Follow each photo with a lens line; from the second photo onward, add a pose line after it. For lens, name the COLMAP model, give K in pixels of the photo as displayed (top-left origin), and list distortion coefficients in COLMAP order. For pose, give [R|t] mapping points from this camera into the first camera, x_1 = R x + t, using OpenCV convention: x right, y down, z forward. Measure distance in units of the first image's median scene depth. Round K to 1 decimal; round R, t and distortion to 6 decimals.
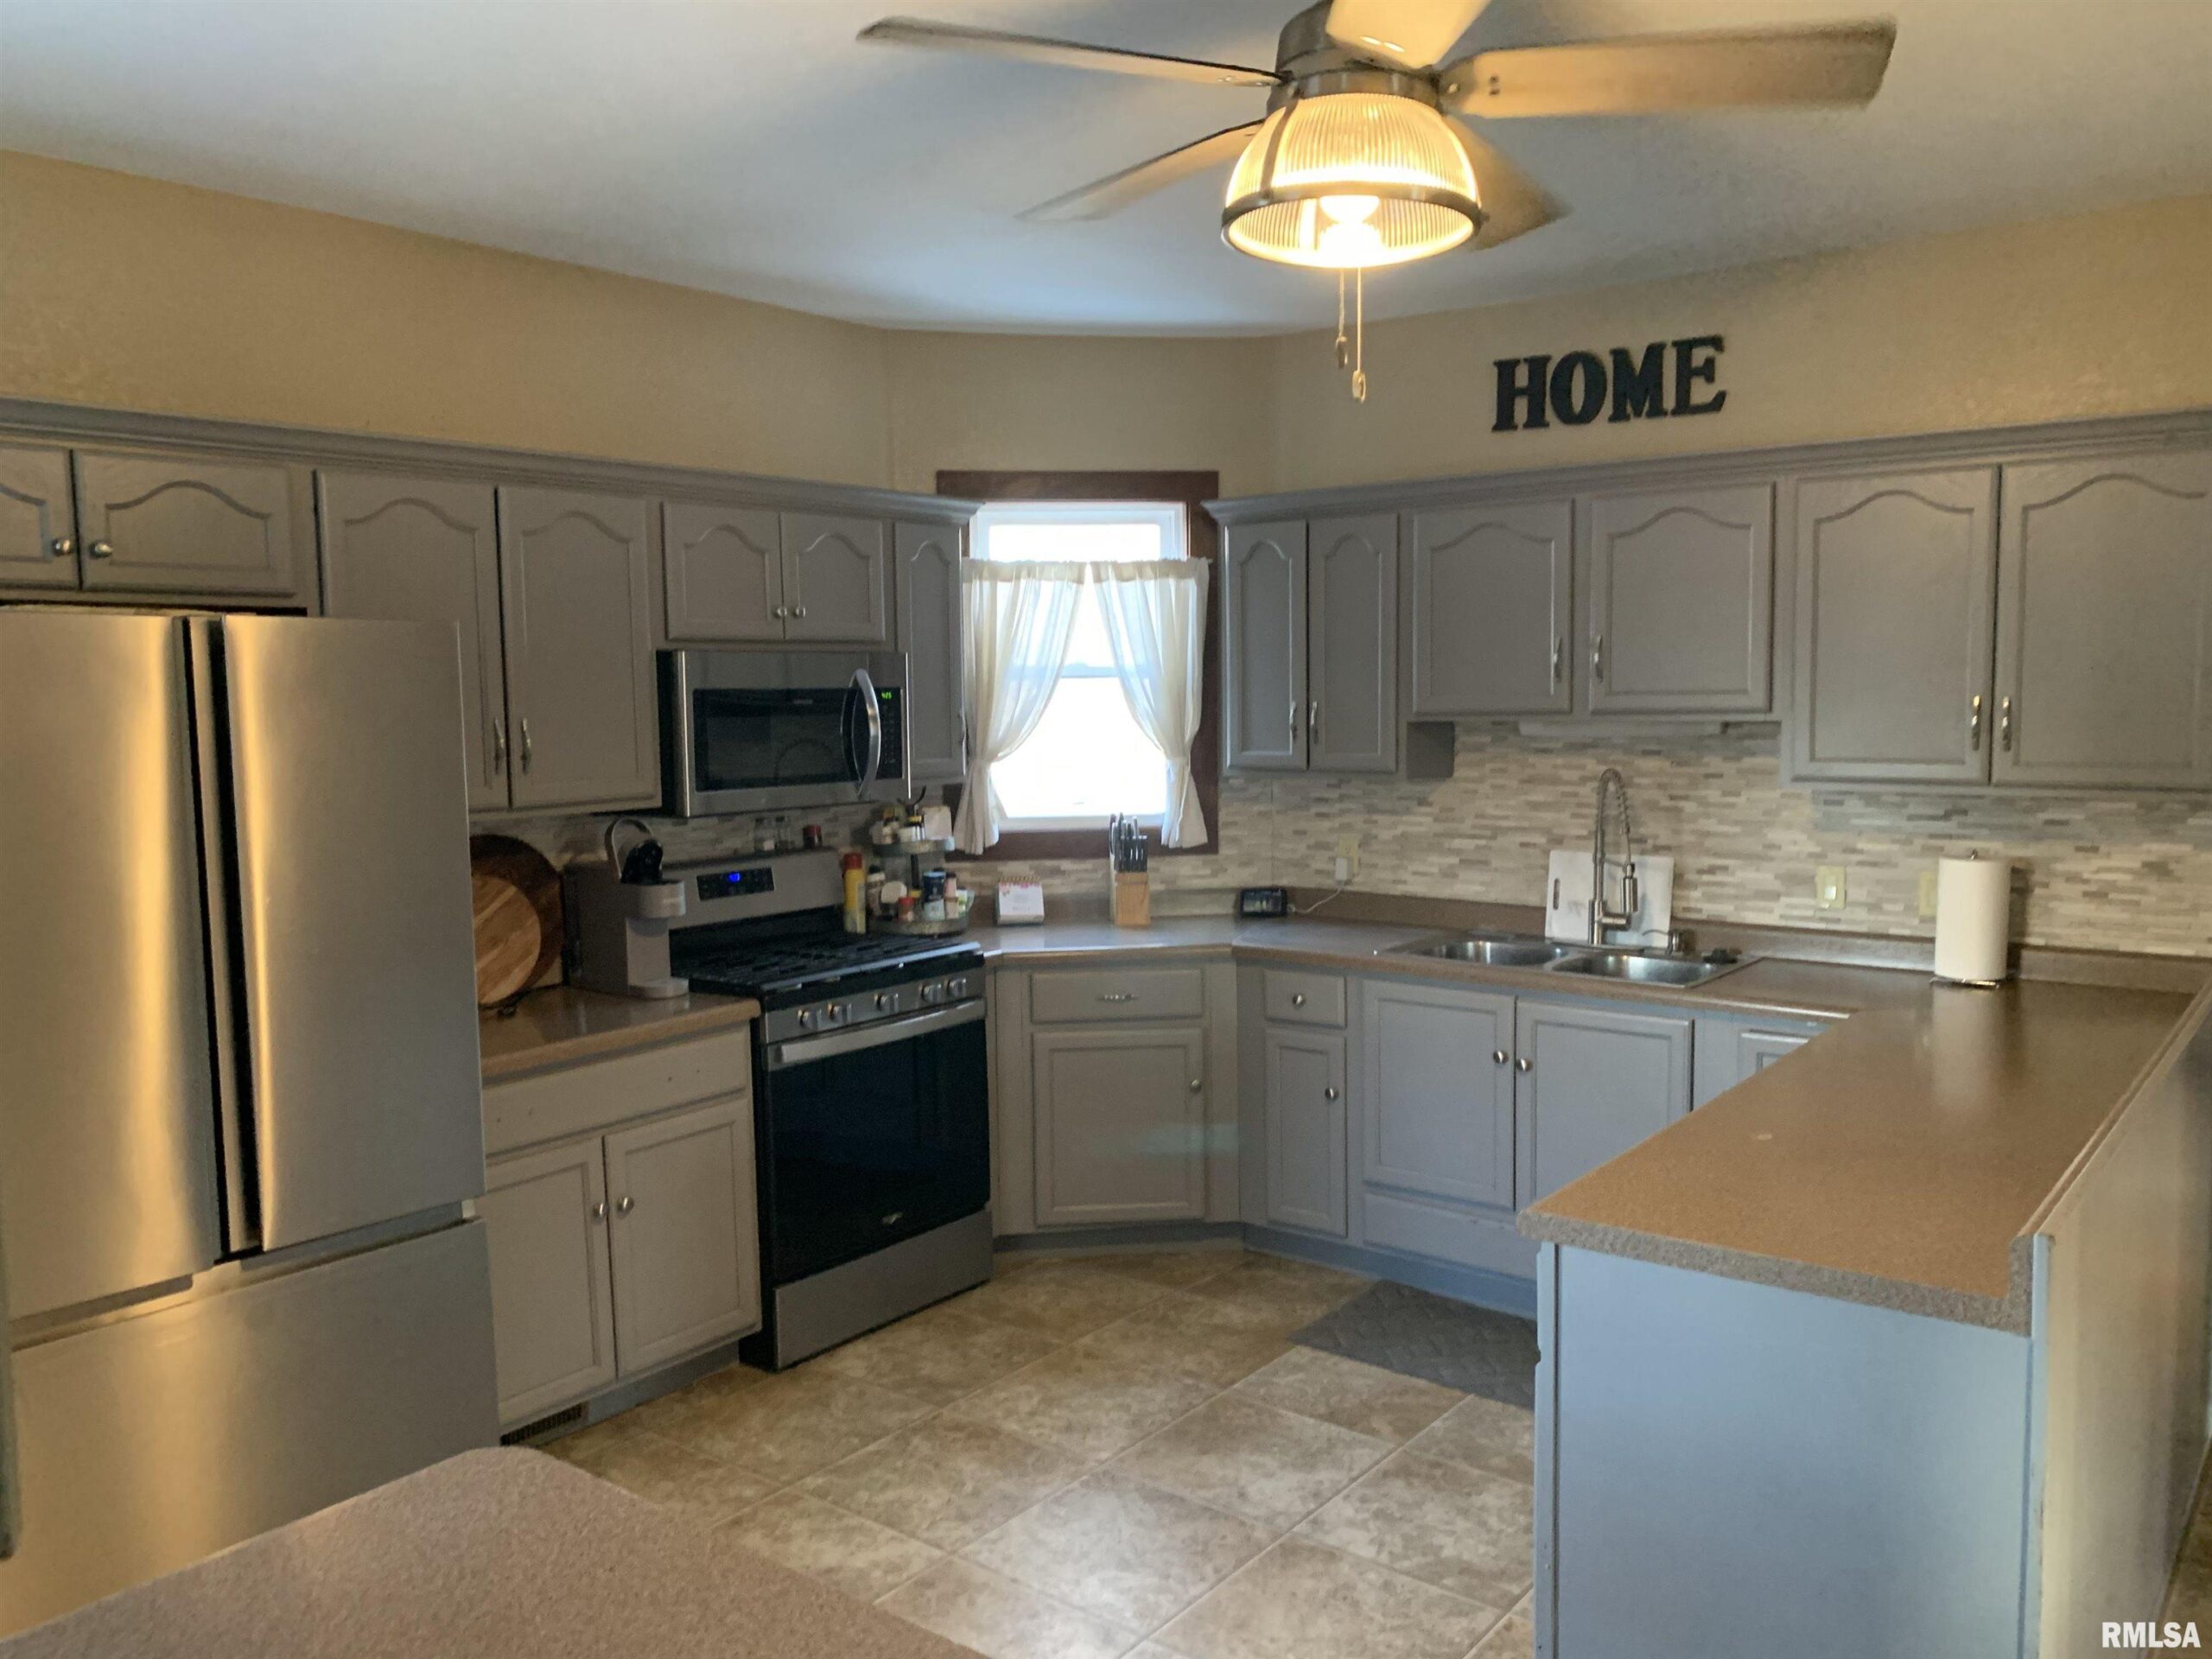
lens RADIAL K [[1691.6, 0, 1134.1], [0, 1691.6, 837.1], [0, 0, 1]] dist [0.056715, -0.080228]
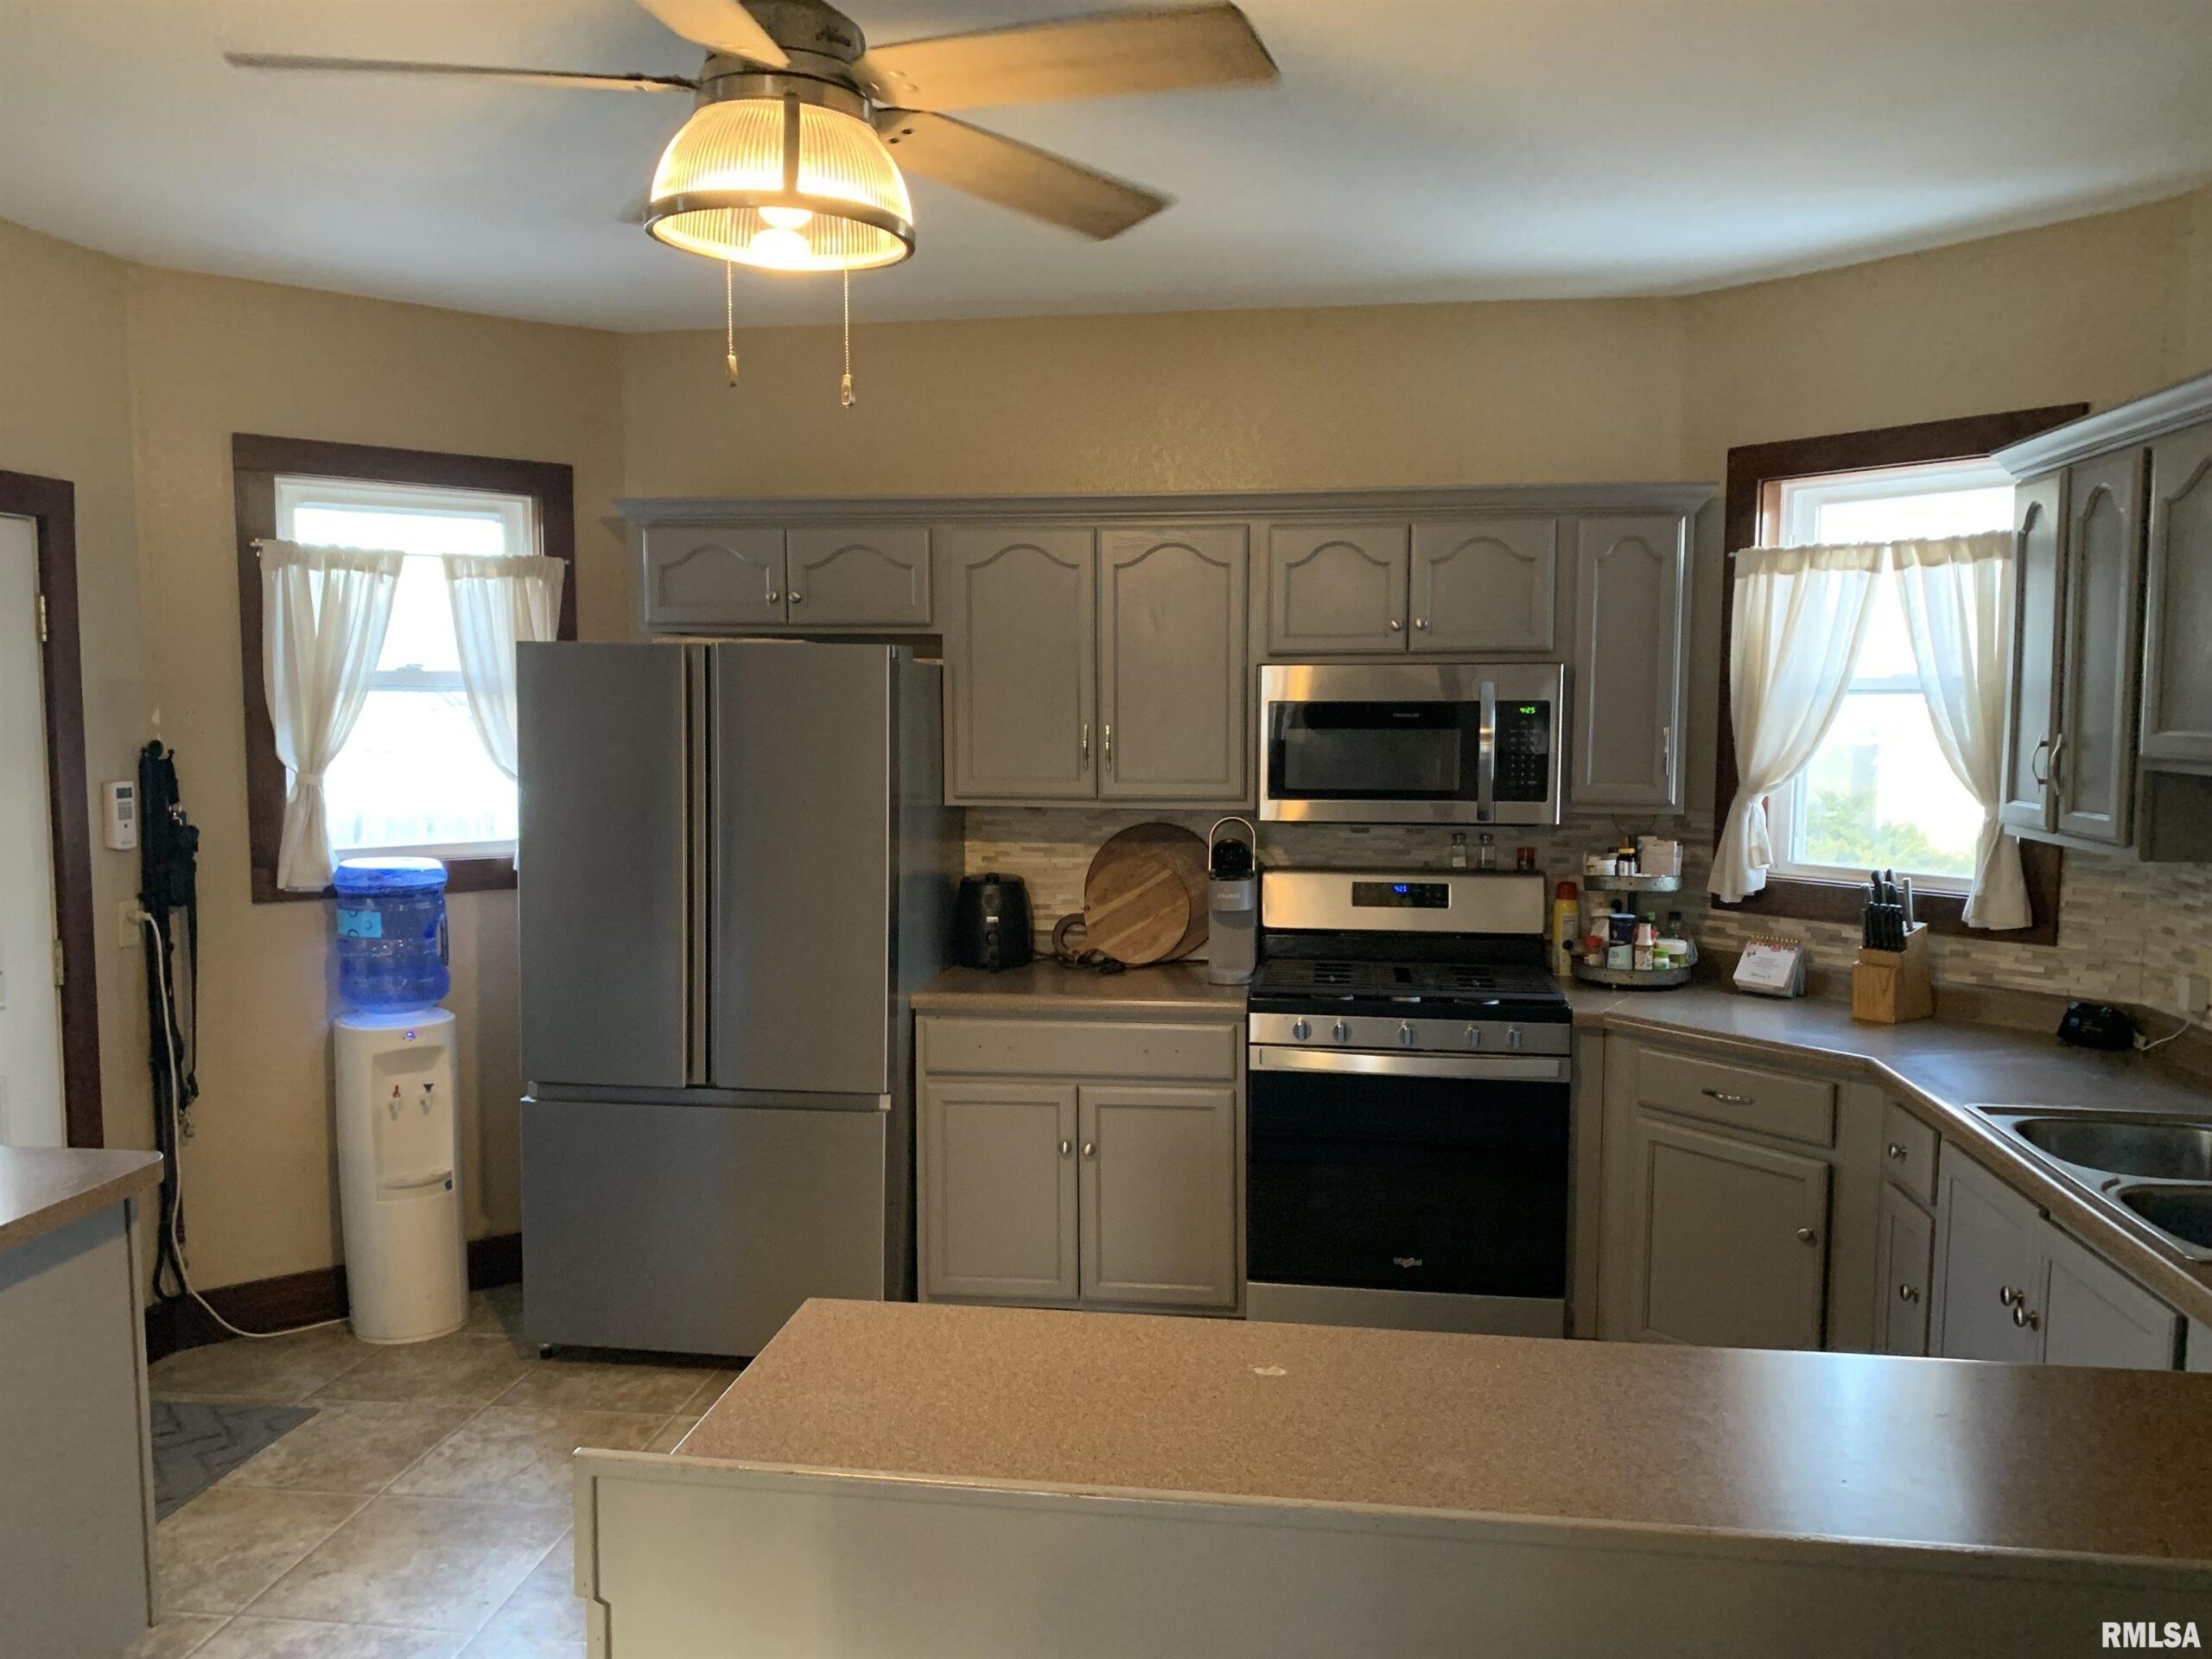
lens RADIAL K [[1691.6, 0, 1113.5], [0, 1691.6, 834.4], [0, 0, 1]] dist [0.056715, -0.080228]
pose [[0.492782, 0.084149, -0.866074, 0.584976], [-0.092429, 0.994744, 0.044059, -0.039356], [0.865230, 0.058339, 0.497970, 0.381654]]
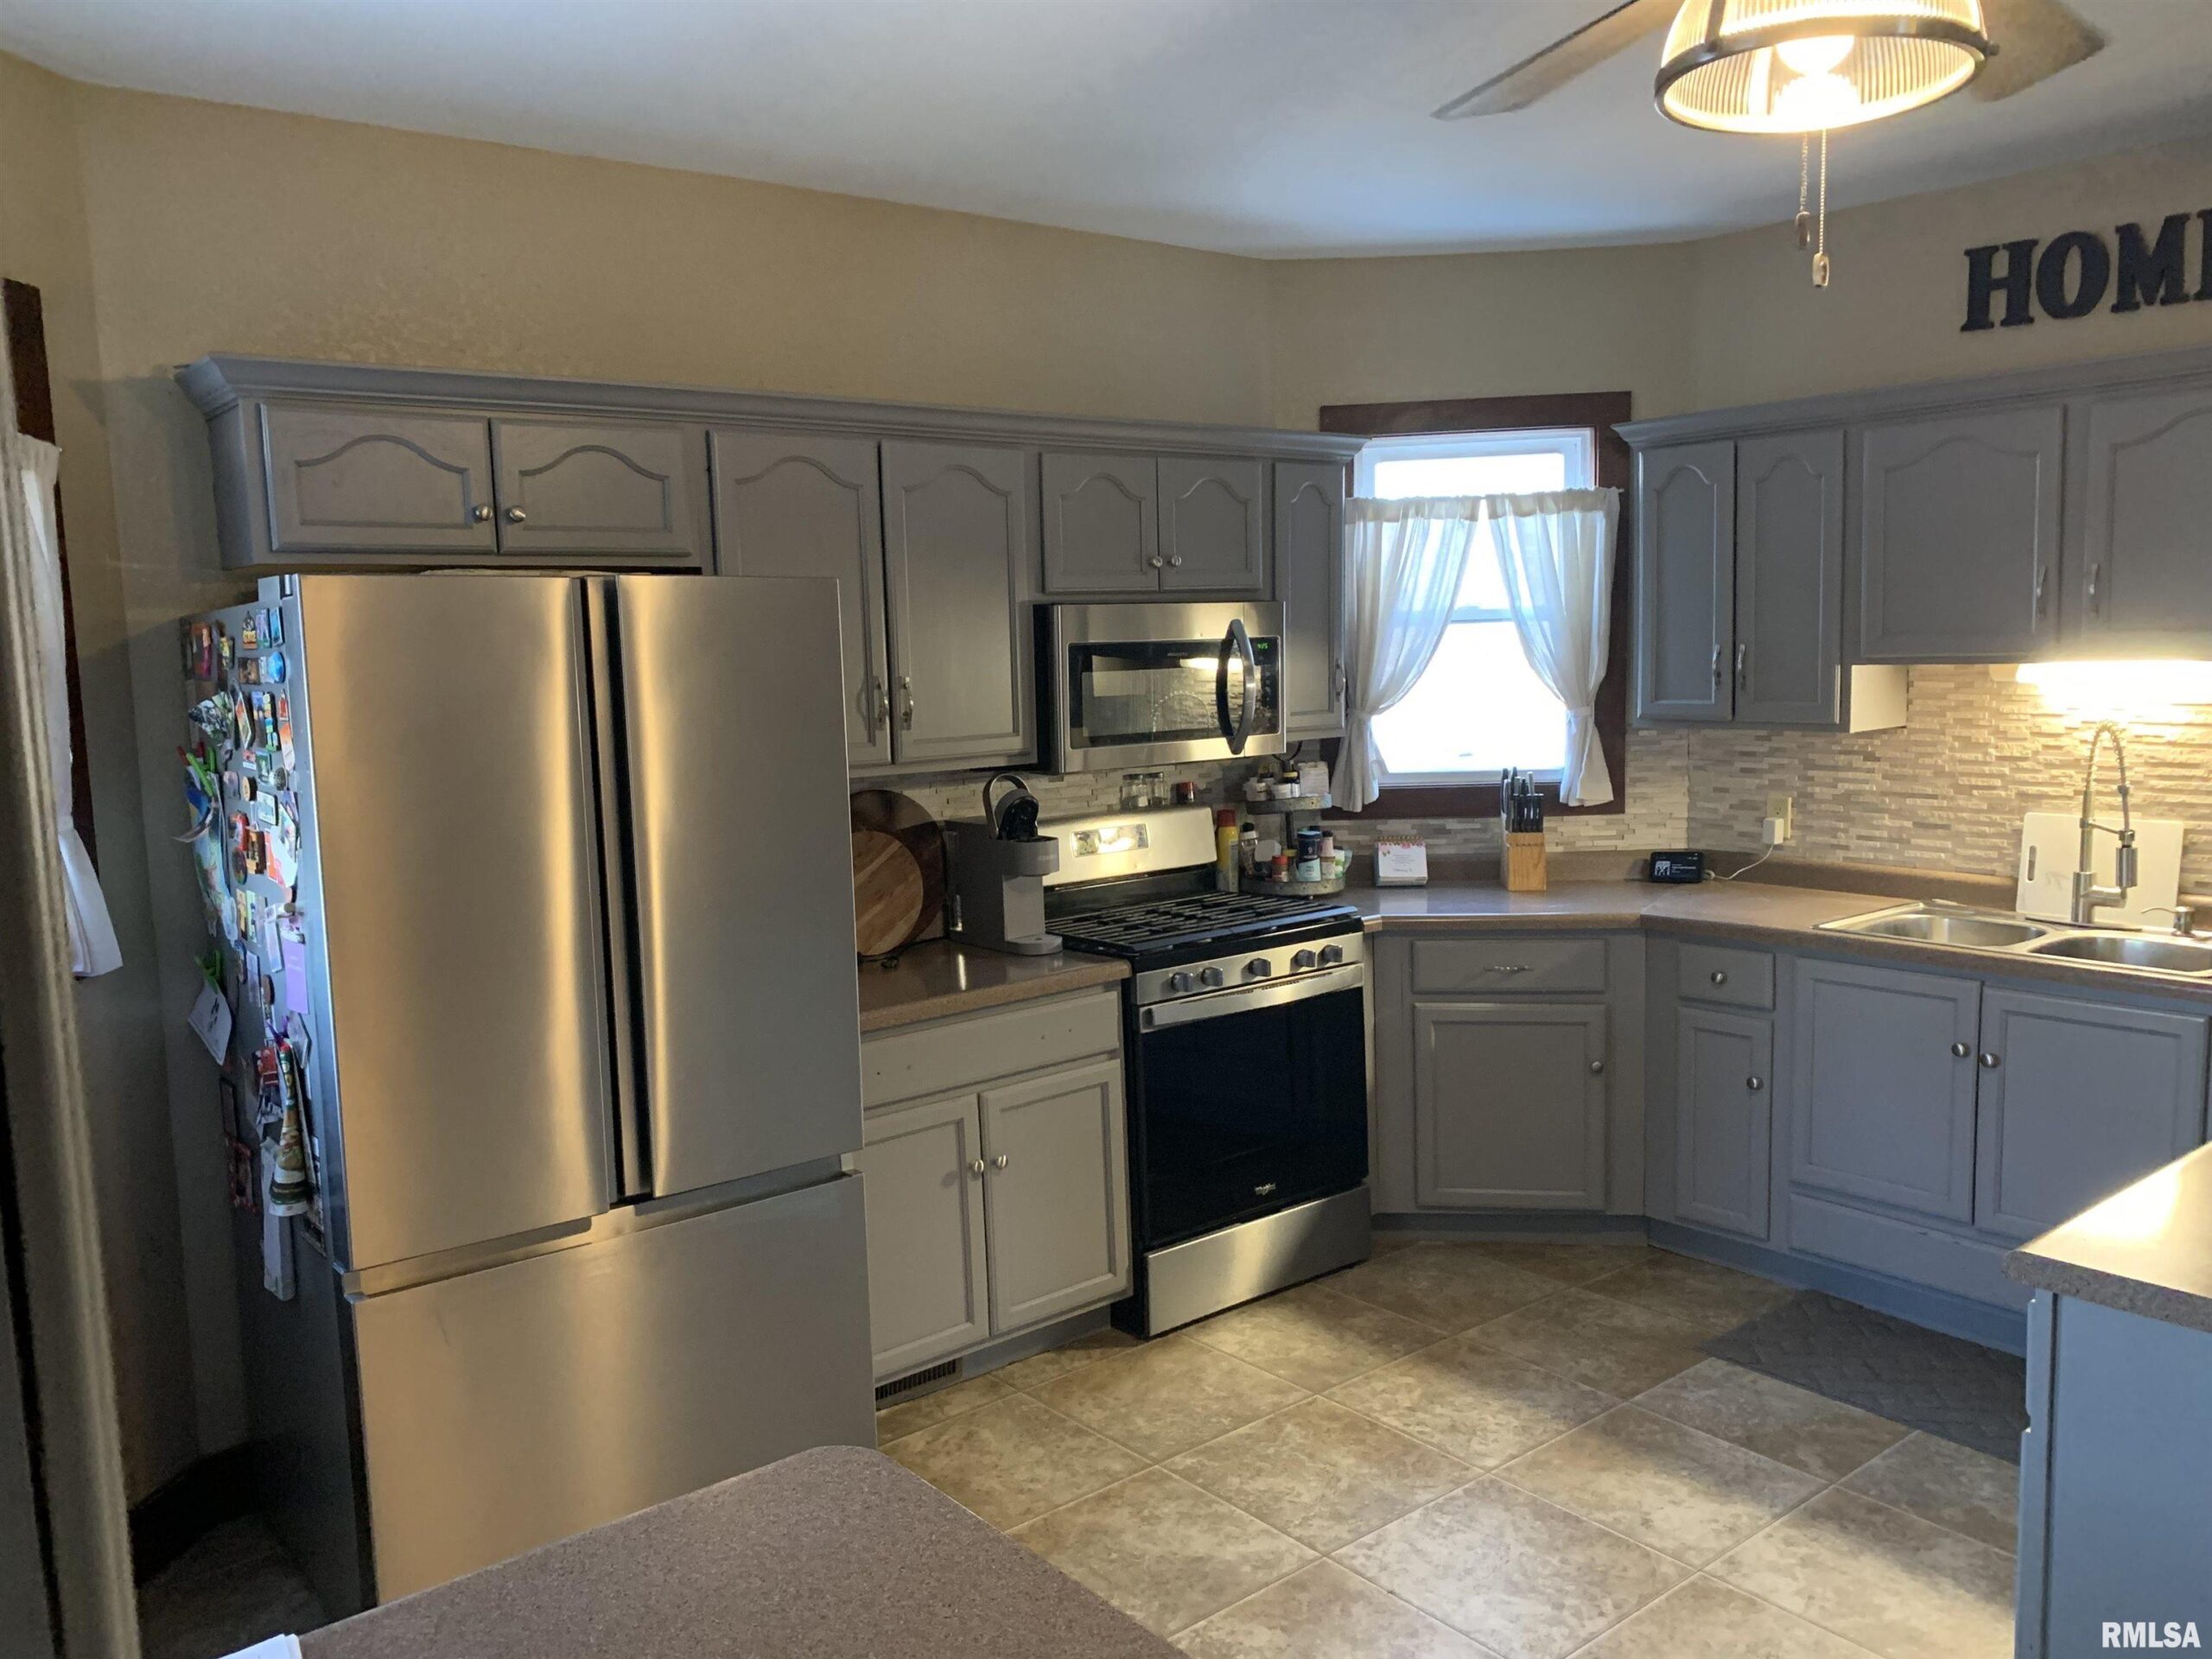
lens RADIAL K [[1691.6, 0, 1101.5], [0, 1691.6, 837.1], [0, 0, 1]] dist [0.056715, -0.080228]
pose [[0.970673, 0.013529, -0.240023, -0.004568], [-0.006415, 0.999517, 0.030397, -0.004265], [0.240318, -0.027966, 0.970291, 0.050038]]
